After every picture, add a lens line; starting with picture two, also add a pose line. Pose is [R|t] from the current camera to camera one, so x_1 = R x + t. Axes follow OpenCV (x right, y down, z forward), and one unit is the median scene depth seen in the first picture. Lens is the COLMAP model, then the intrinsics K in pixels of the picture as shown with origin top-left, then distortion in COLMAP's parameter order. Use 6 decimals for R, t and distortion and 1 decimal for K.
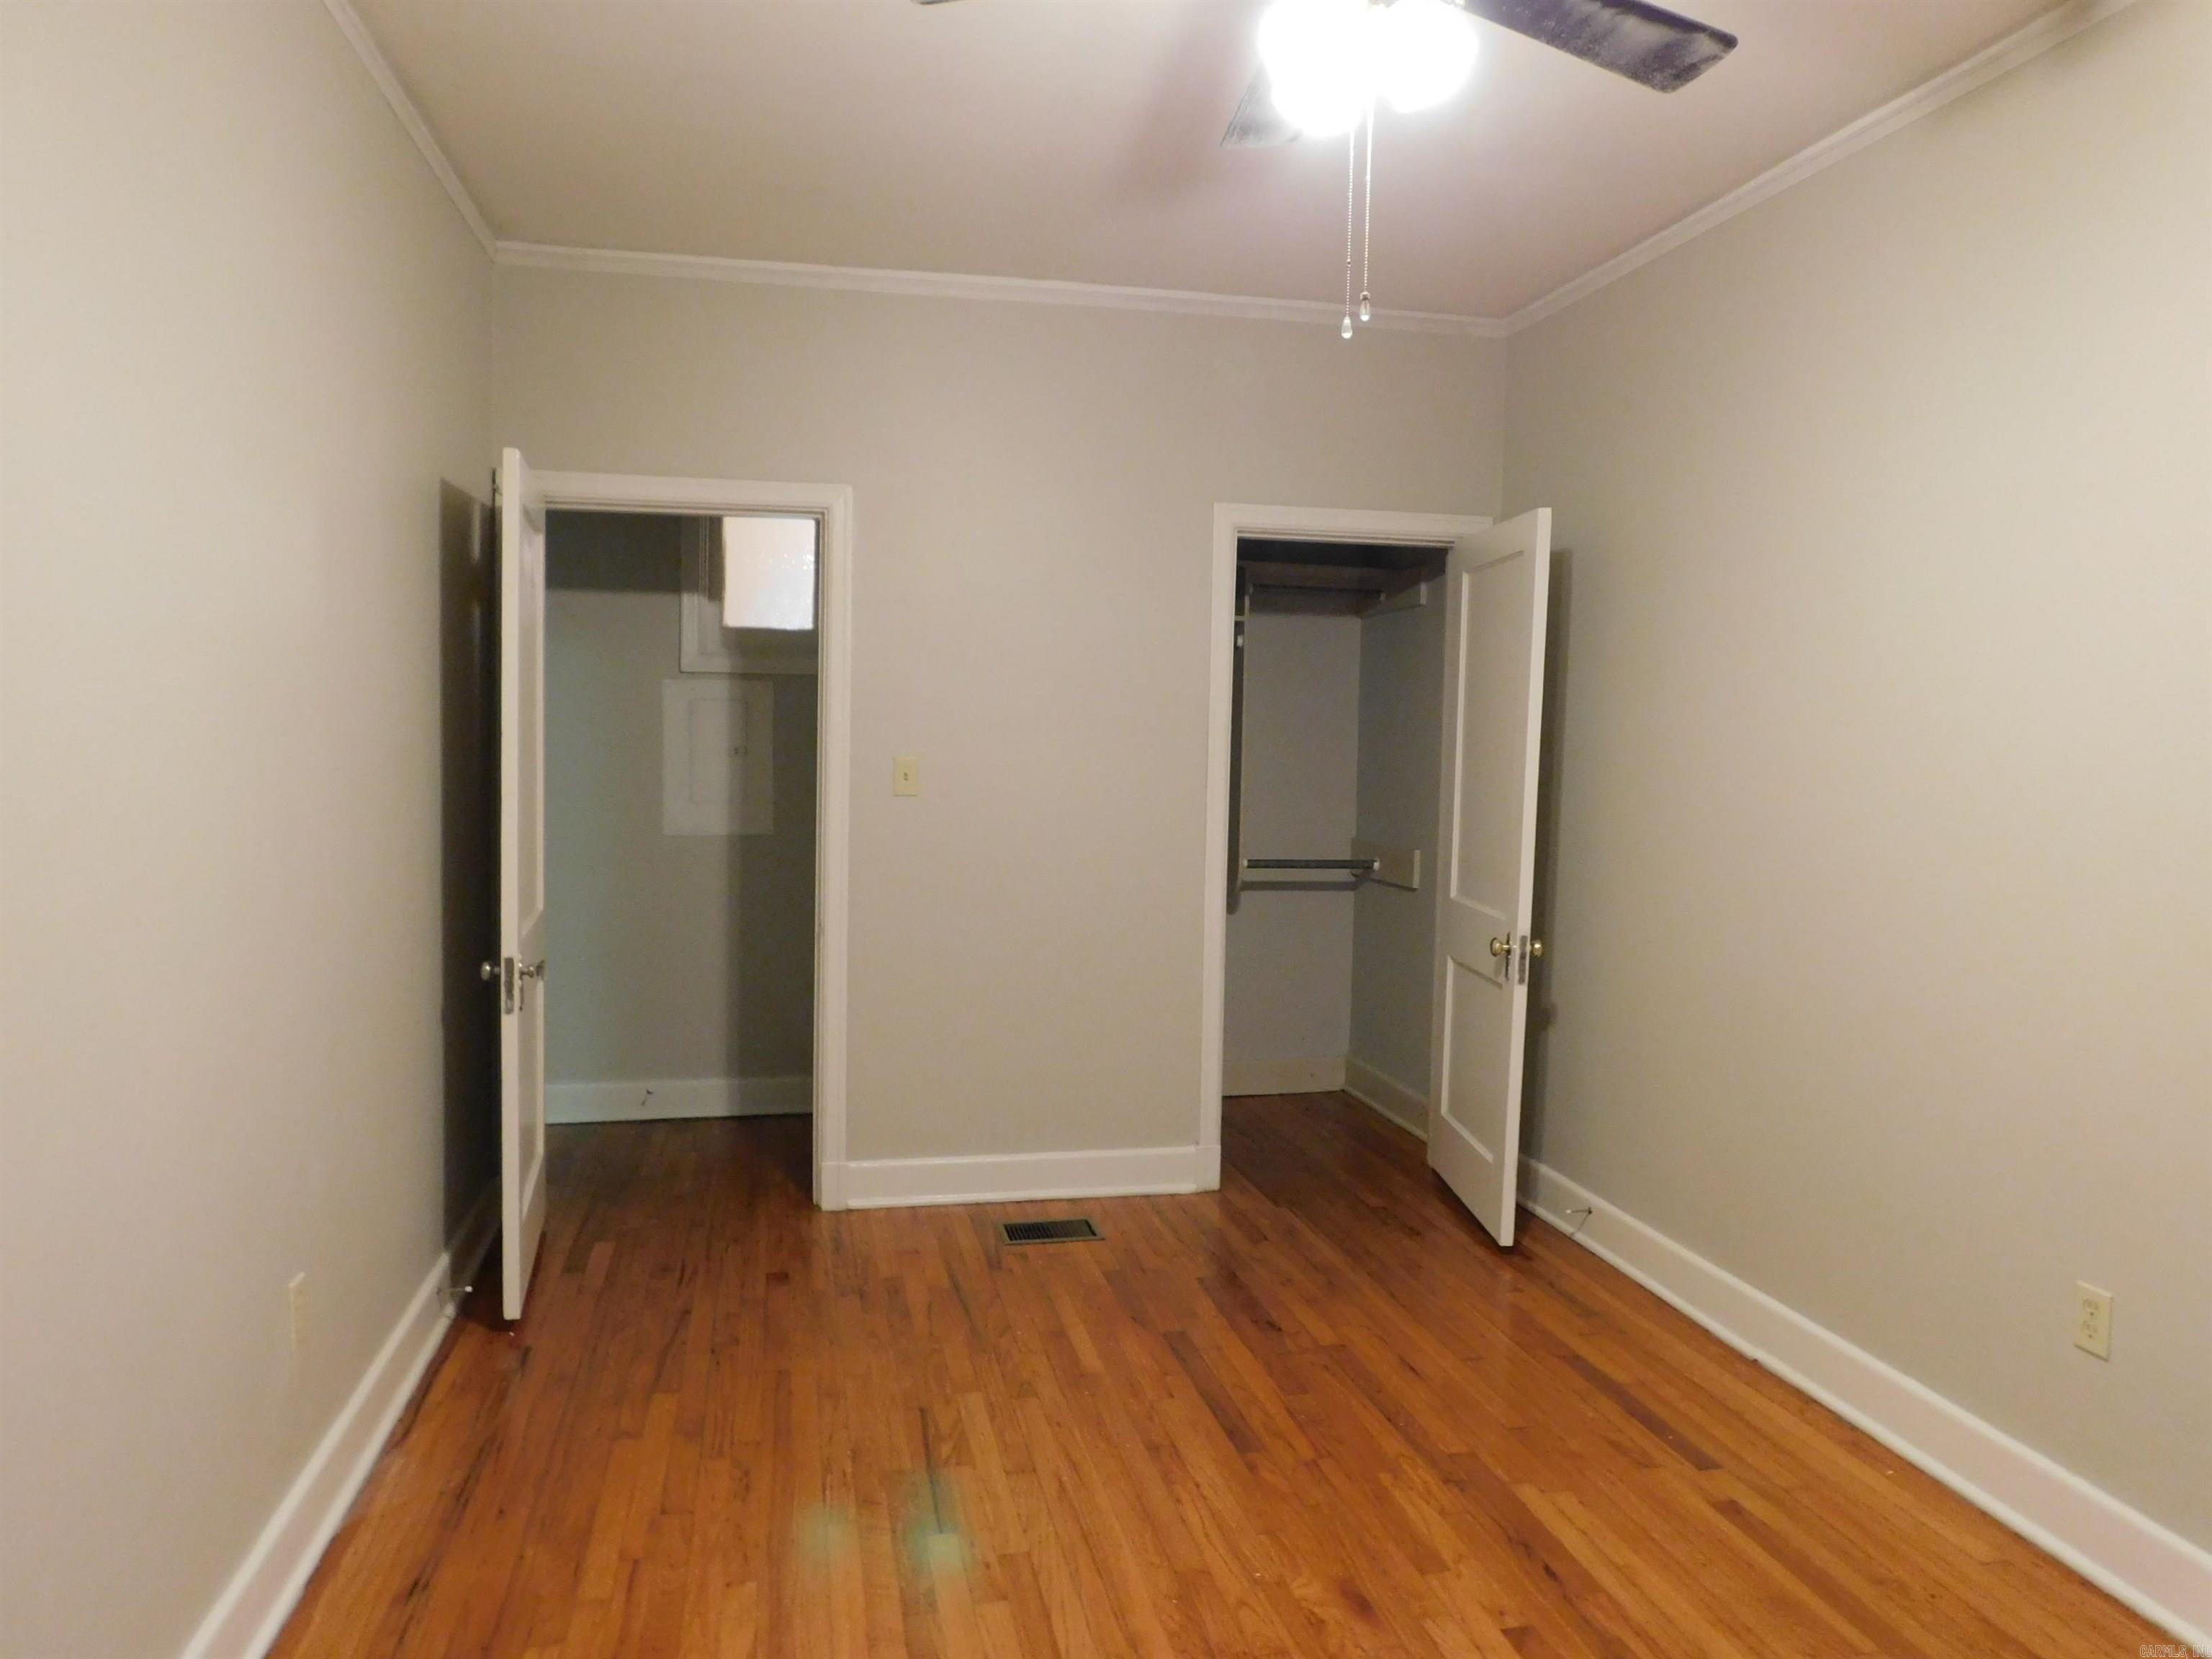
lens RADIAL K [[1455.3, 0, 1110.2], [0, 1455.3, 820.9], [0, 0, 1]] dist [-0.068905, 0.059650]
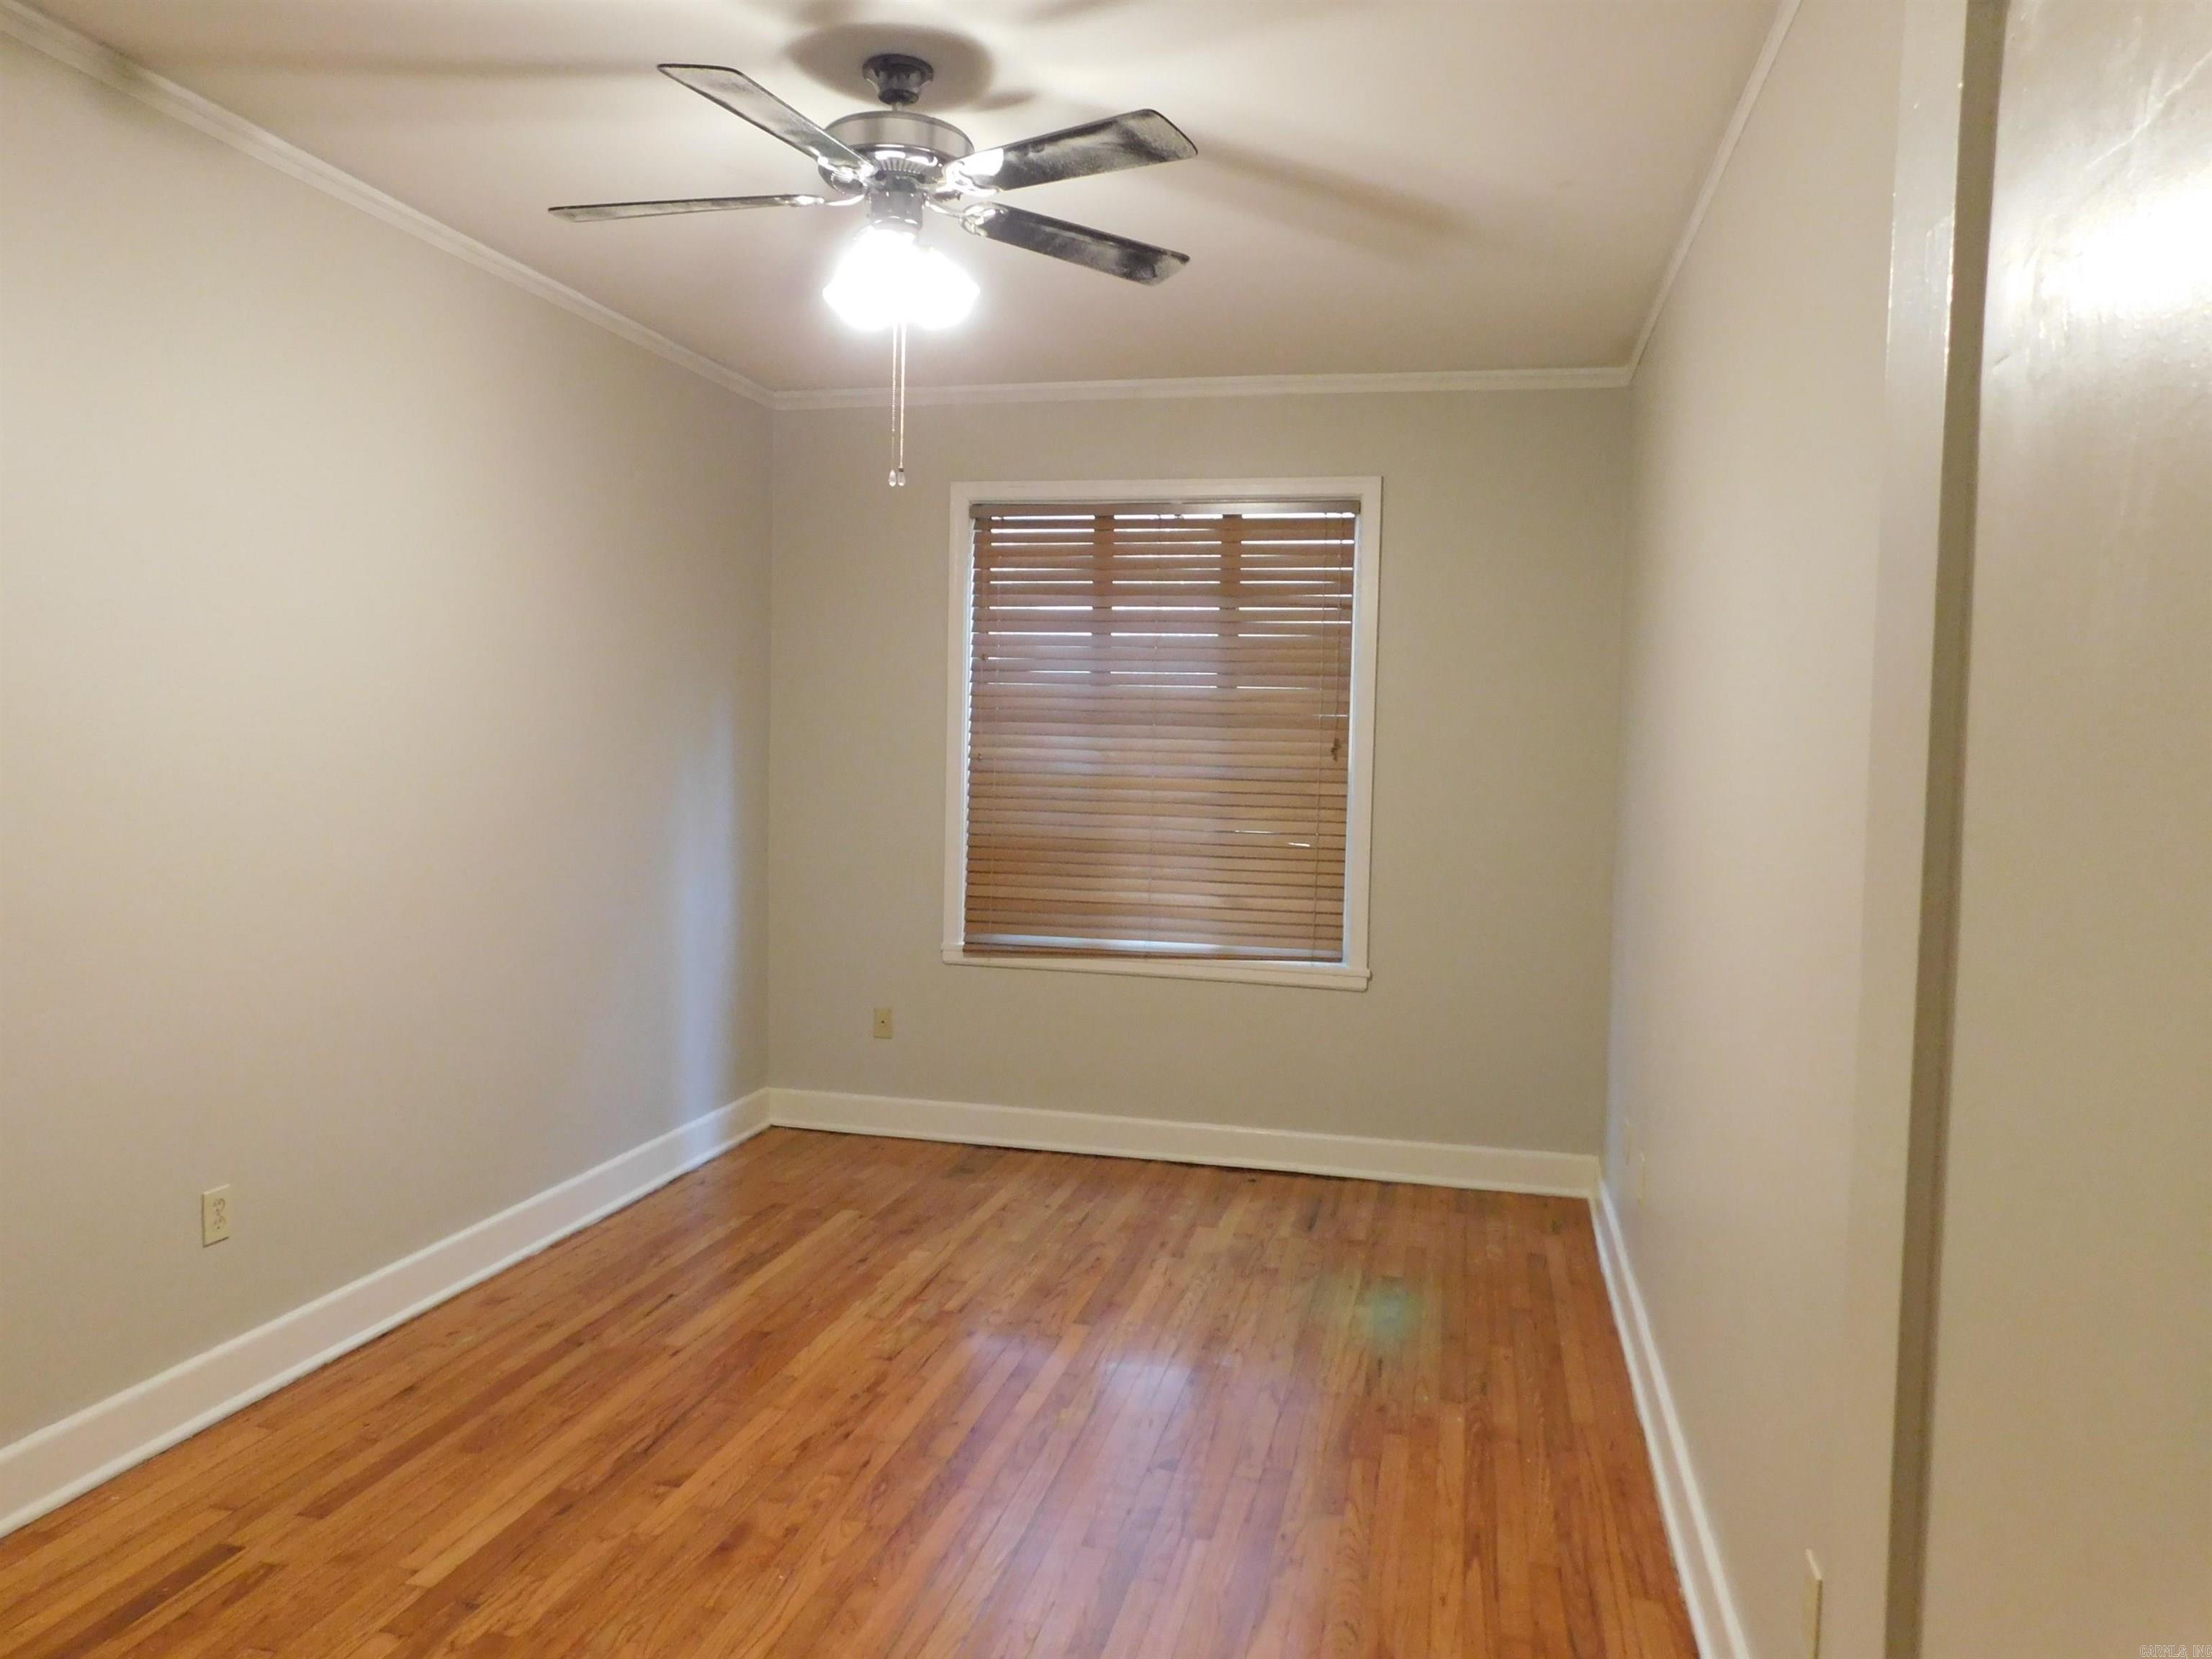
lens RADIAL K [[1455.3, 0, 1110.2], [0, 1455.3, 820.9], [0, 0, 1]] dist [-0.068905, 0.059650]
pose [[-0.896988, -0.087510, 0.433307, -0.517862], [-0.041557, 0.992562, 0.114429, -0.172672], [-0.440097, 0.084635, -0.893953, 1.709221]]
